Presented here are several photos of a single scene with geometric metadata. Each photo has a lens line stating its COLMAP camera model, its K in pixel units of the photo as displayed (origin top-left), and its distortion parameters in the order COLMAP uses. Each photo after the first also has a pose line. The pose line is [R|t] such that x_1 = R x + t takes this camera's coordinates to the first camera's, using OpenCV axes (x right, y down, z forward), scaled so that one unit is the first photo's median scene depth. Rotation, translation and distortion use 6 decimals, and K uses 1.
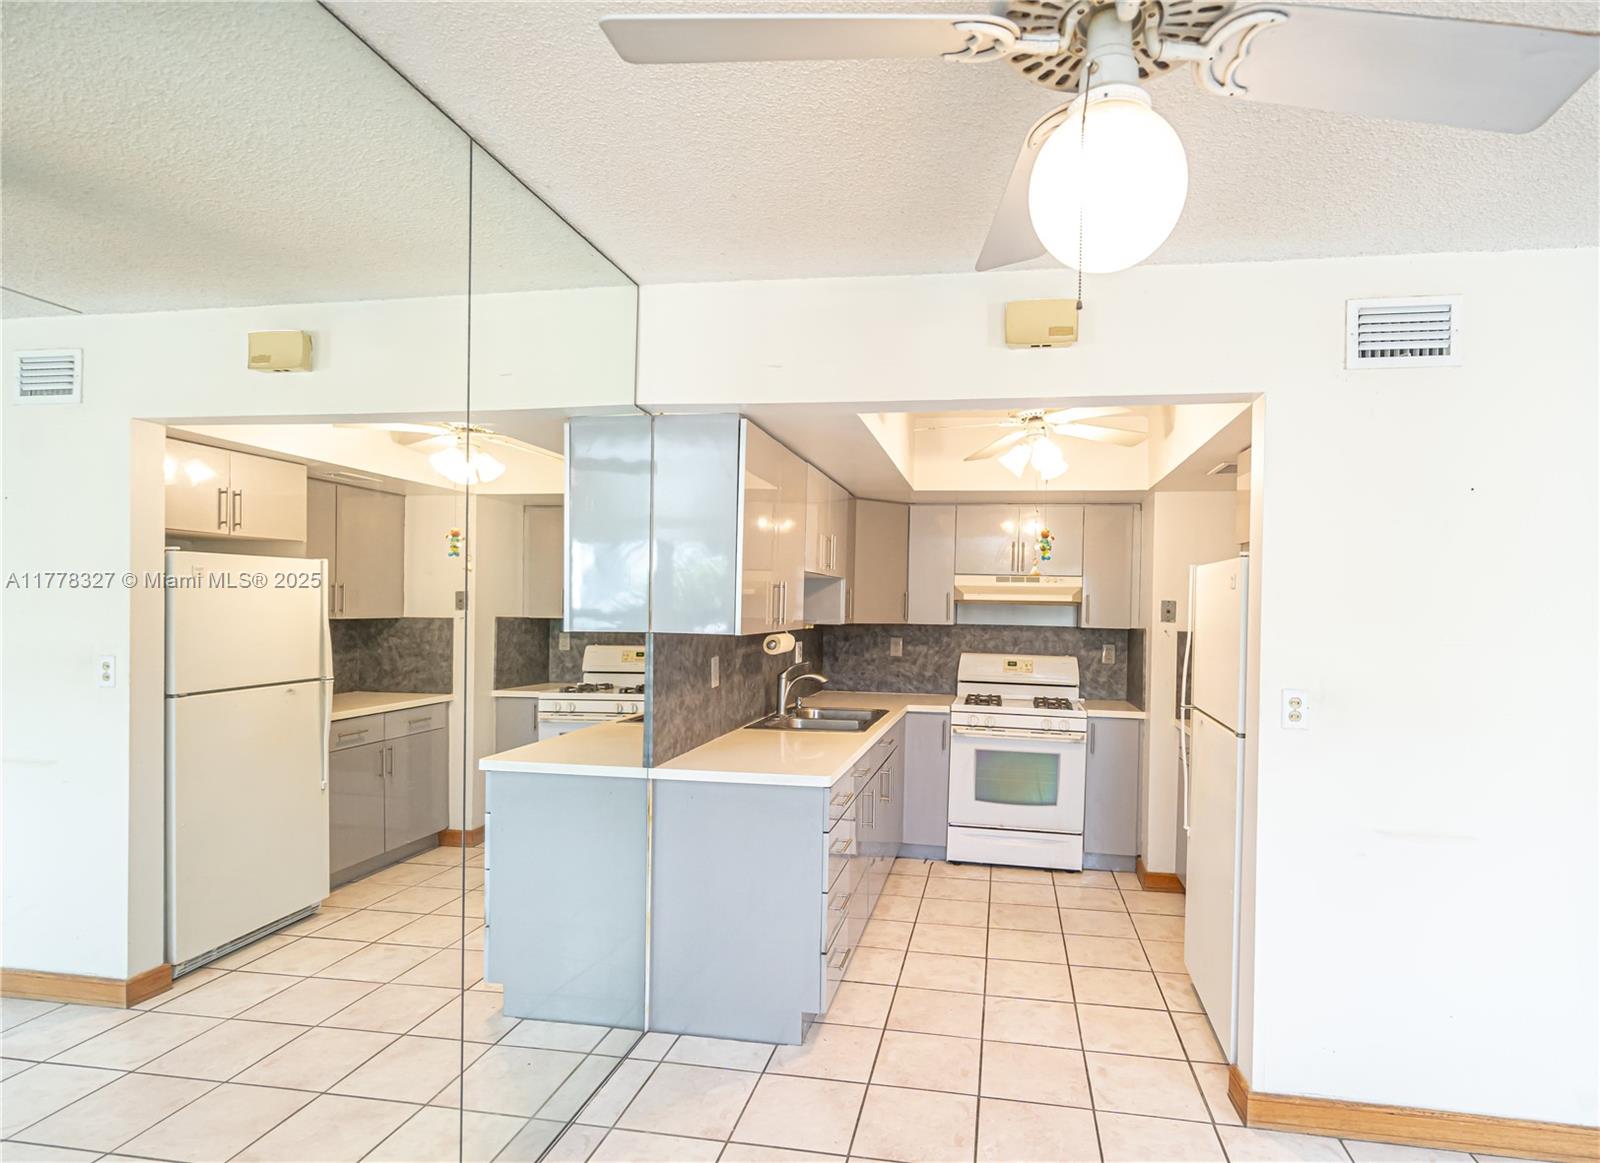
lens RADIAL K [[839.1, 0, 875.3], [0, 839.1, 618.1], [0, 0, 1]] dist [-0.006996, 0.005163]
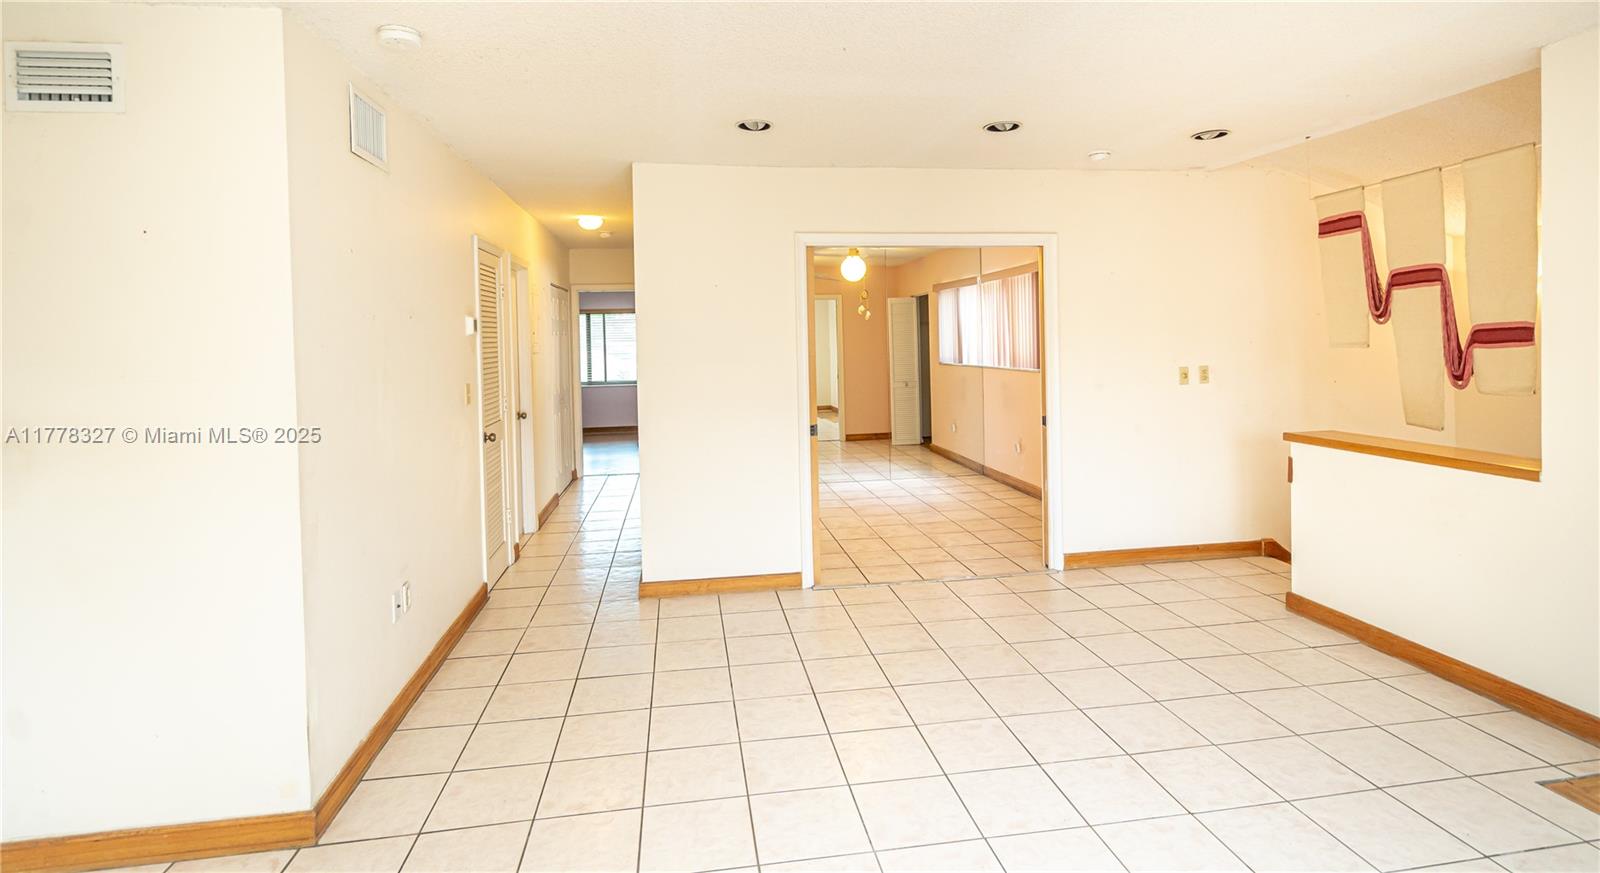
lens RADIAL K [[775.6, 0, 802.5], [0, 775.6, 350.0], [0, 0, 1]] dist [-0.002425, 0.002861]
pose [[0.949843, -0.042741, 0.309791, 0.639652], [0.042144, 0.999074, 0.008624, 0.010893], [-0.309873, 0.004864, 0.950765, -0.095437]]
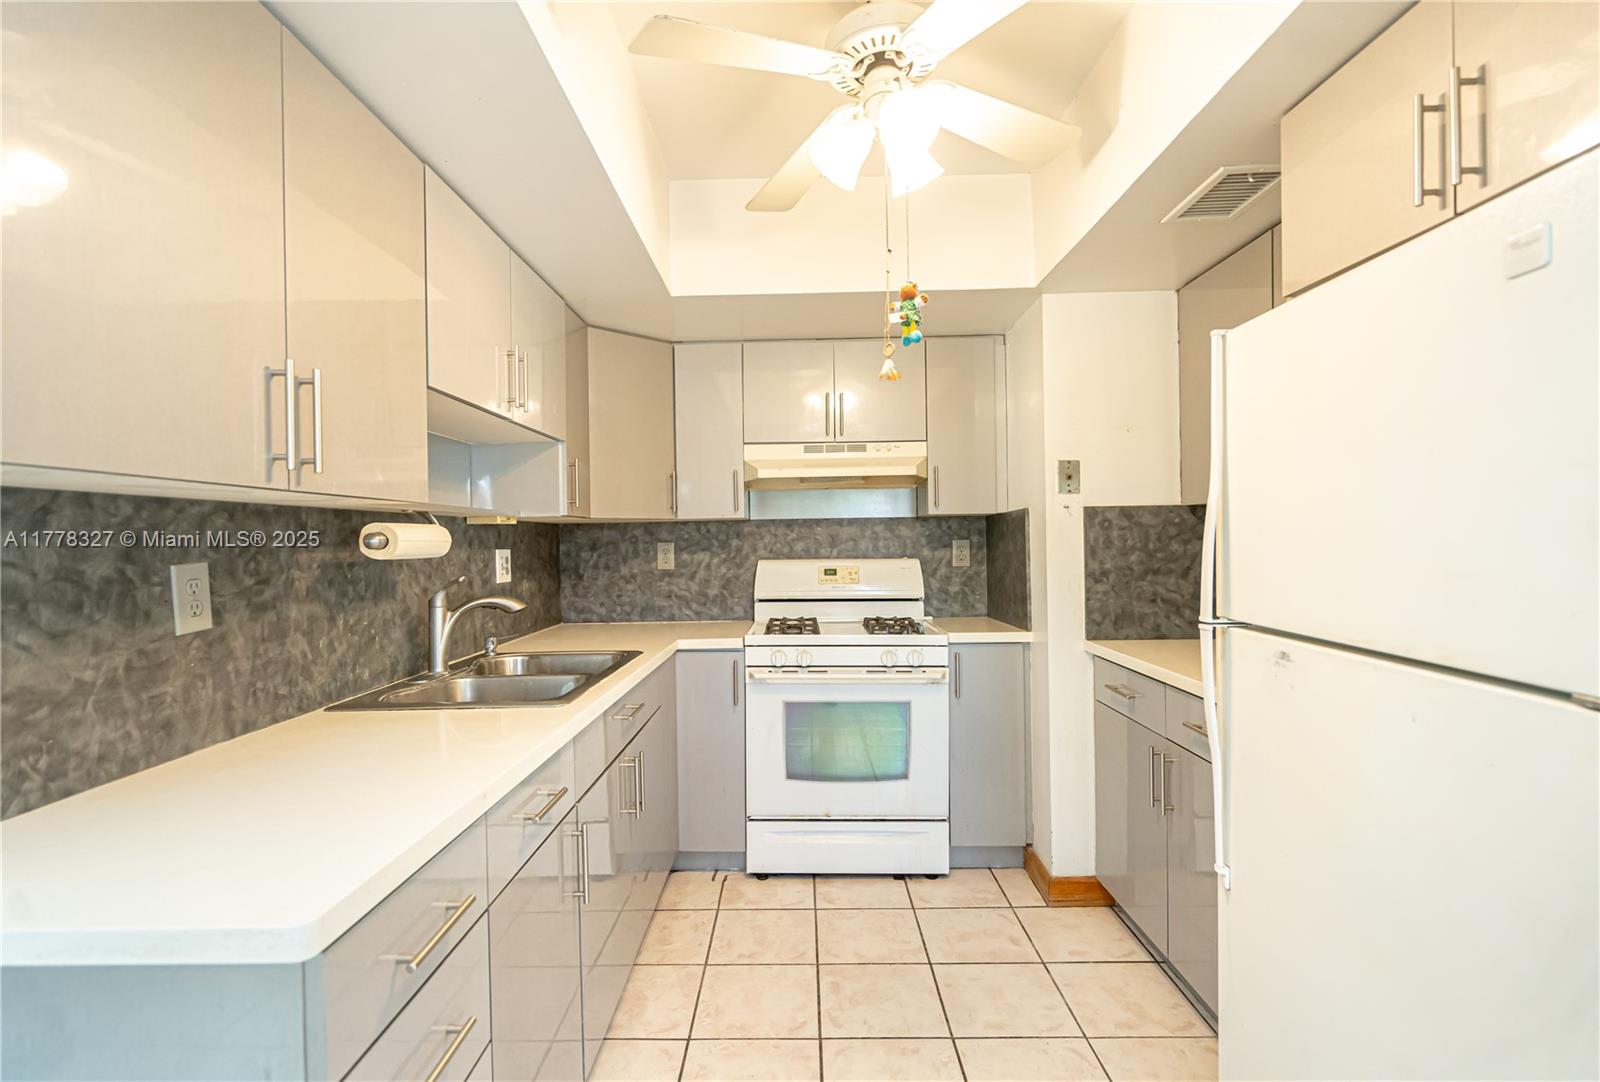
lens RADIAL K [[751.9, 0, 793.5], [0, 751.9, 543.7], [0, 0, 1]] dist [0.000362, -0.000144]
pose [[0.989205, -0.036054, 0.142035, 0.052290], [0.037370, 0.999280, -0.006613, 0.040379], [-0.141694, 0.011849, 0.989840, 0.454867]]
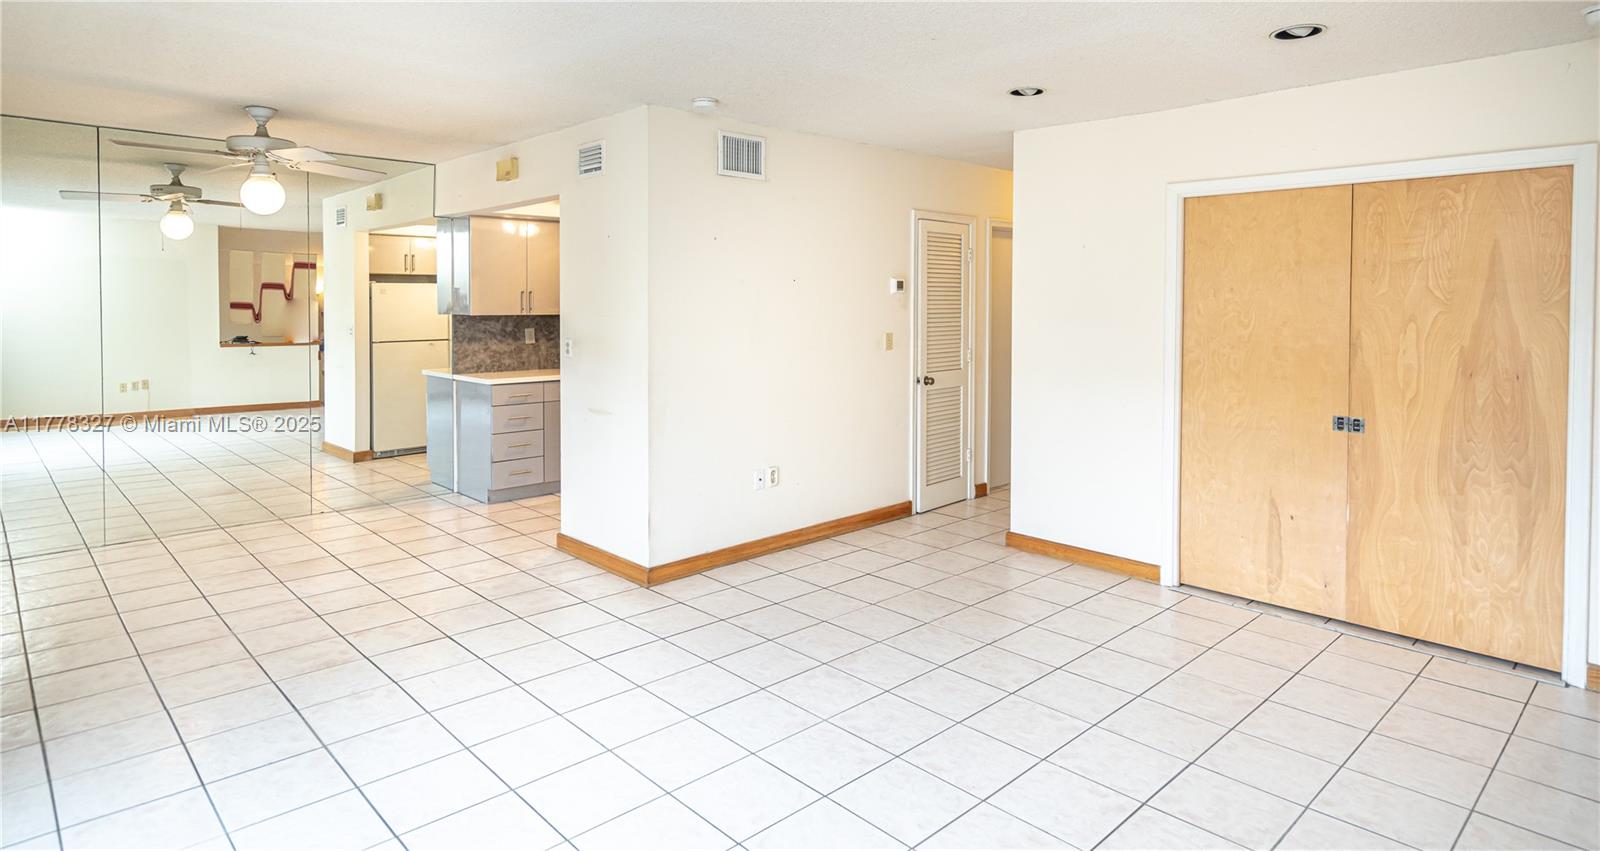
lens RADIAL K [[879.7, 0, 793.8], [0, 879.7, 326.6], [0, 0, 1]] dist [0.001197, 0.002400]
pose [[0.789538, 0.002436, -0.613697, 1.257179], [0.002852, 0.999967, 0.007639, 0.022859], [0.613695, -0.007781, 0.789505, -0.200956]]
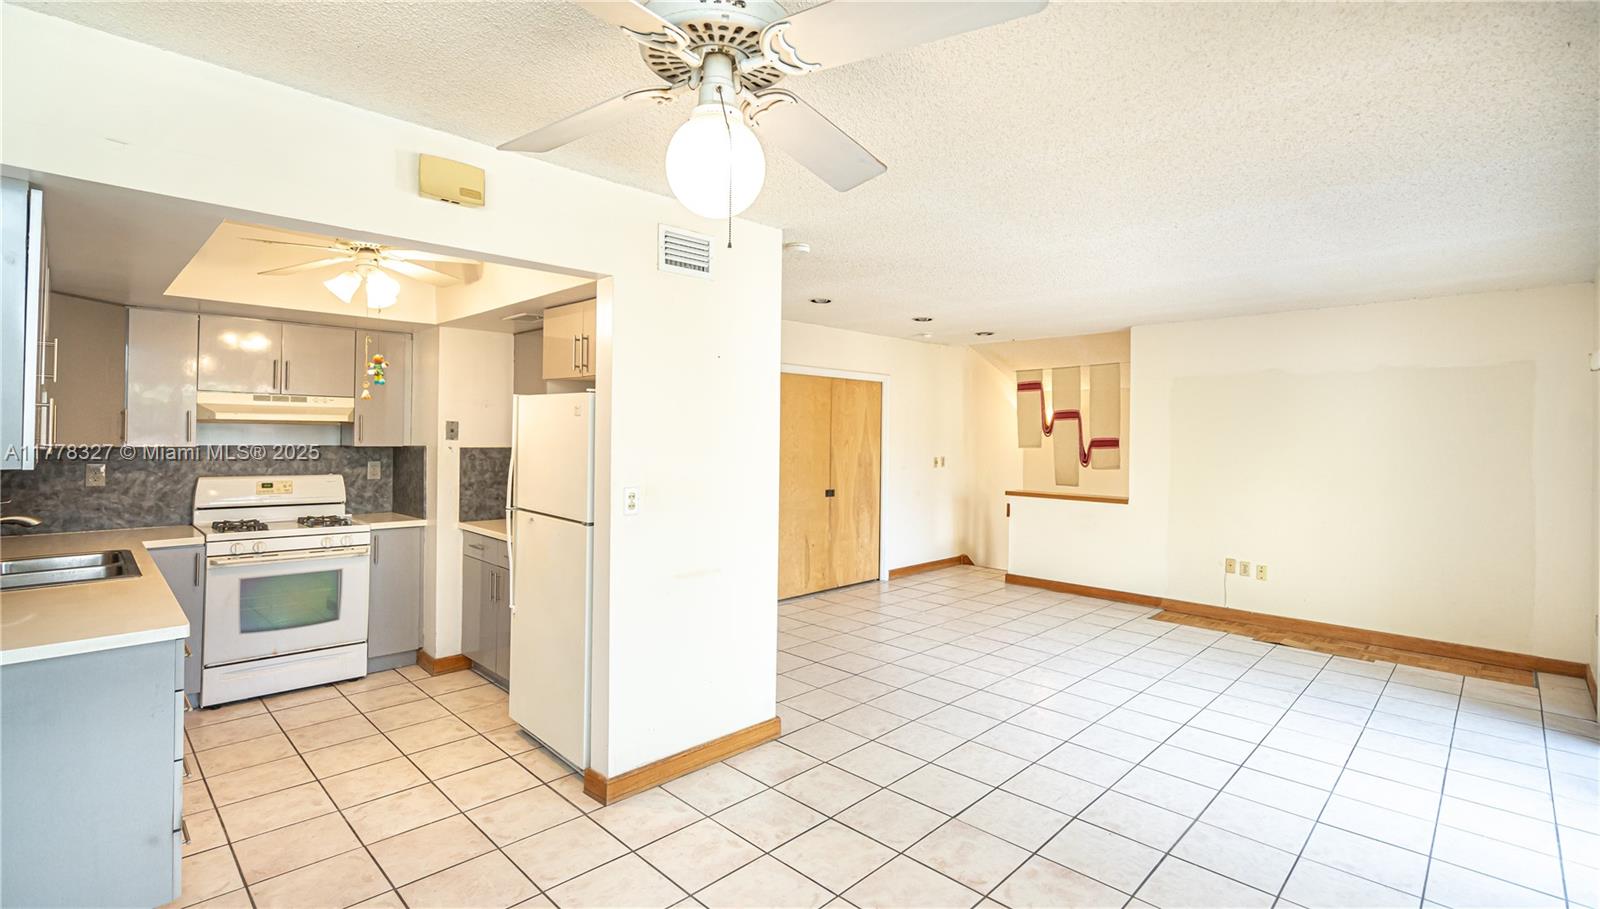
lens RADIAL K [[724.4, 0, 798.4], [0, 724.4, 435.8], [0, 0, 1]] dist [-0.004662, 0.001768]
pose [[0.581650, -0.012809, 0.813338, -0.188768], [0.008319, 0.999917, 0.009798, -0.006903], [-0.813396, 0.001067, 0.581709, 0.026195]]
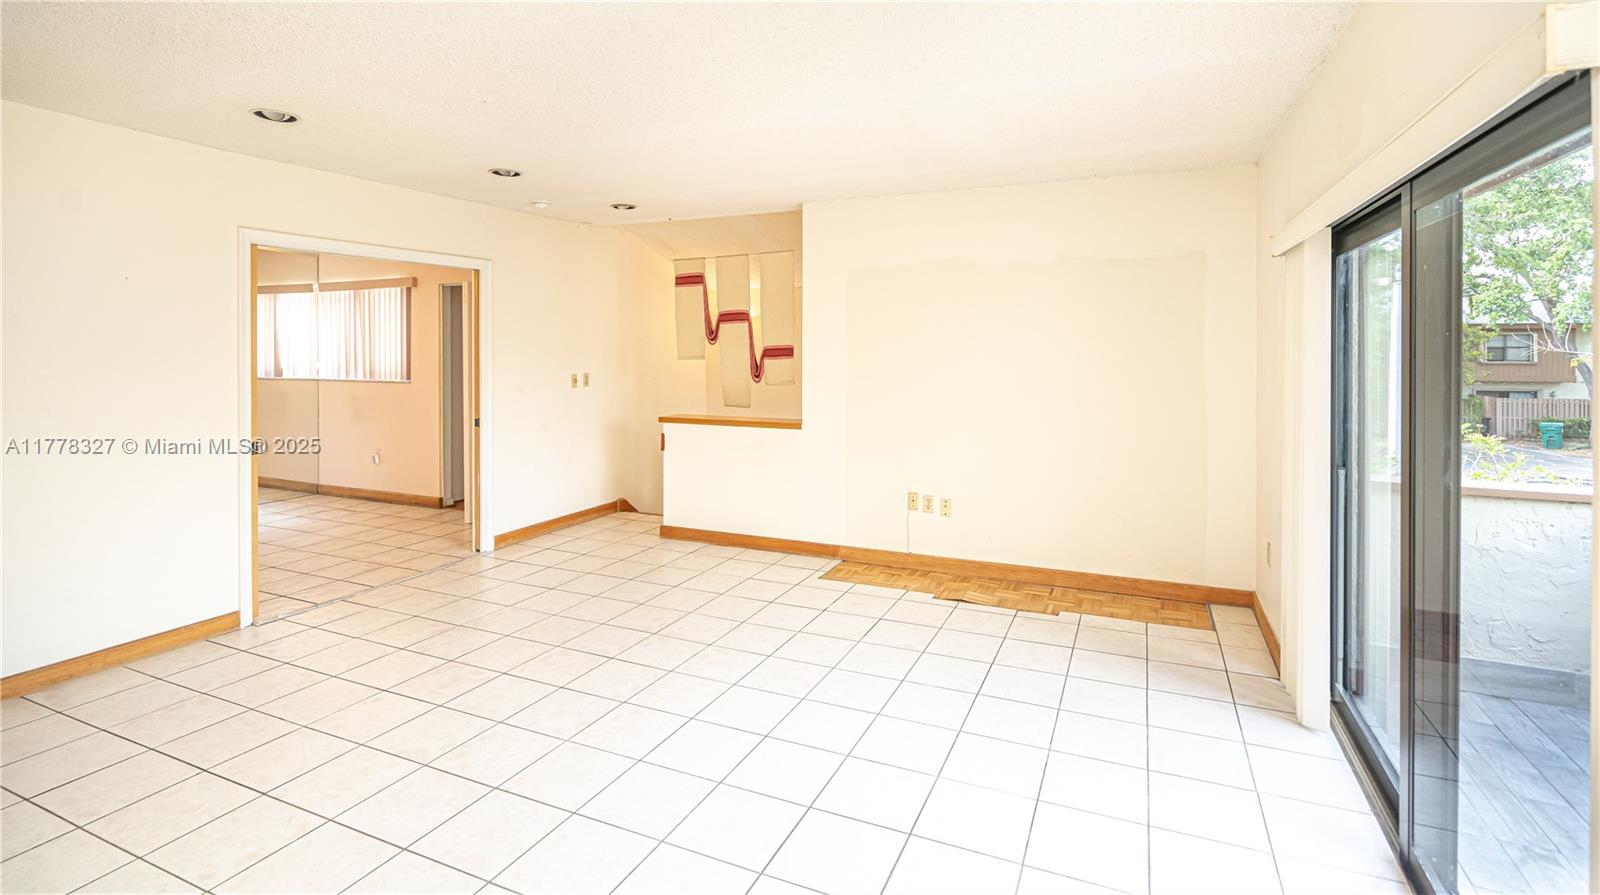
lens RADIAL K [[749.7, 0, 827.7], [0, 749.7, 350.6], [0, 0, 1]] dist [-0.002116, 0.000457]
pose [[0.243222, -0.024619, 0.969658, 0.257714], [0.015681, 0.999647, 0.021447, 0.001122], [-0.969844, 0.009989, 0.243522, 0.001443]]
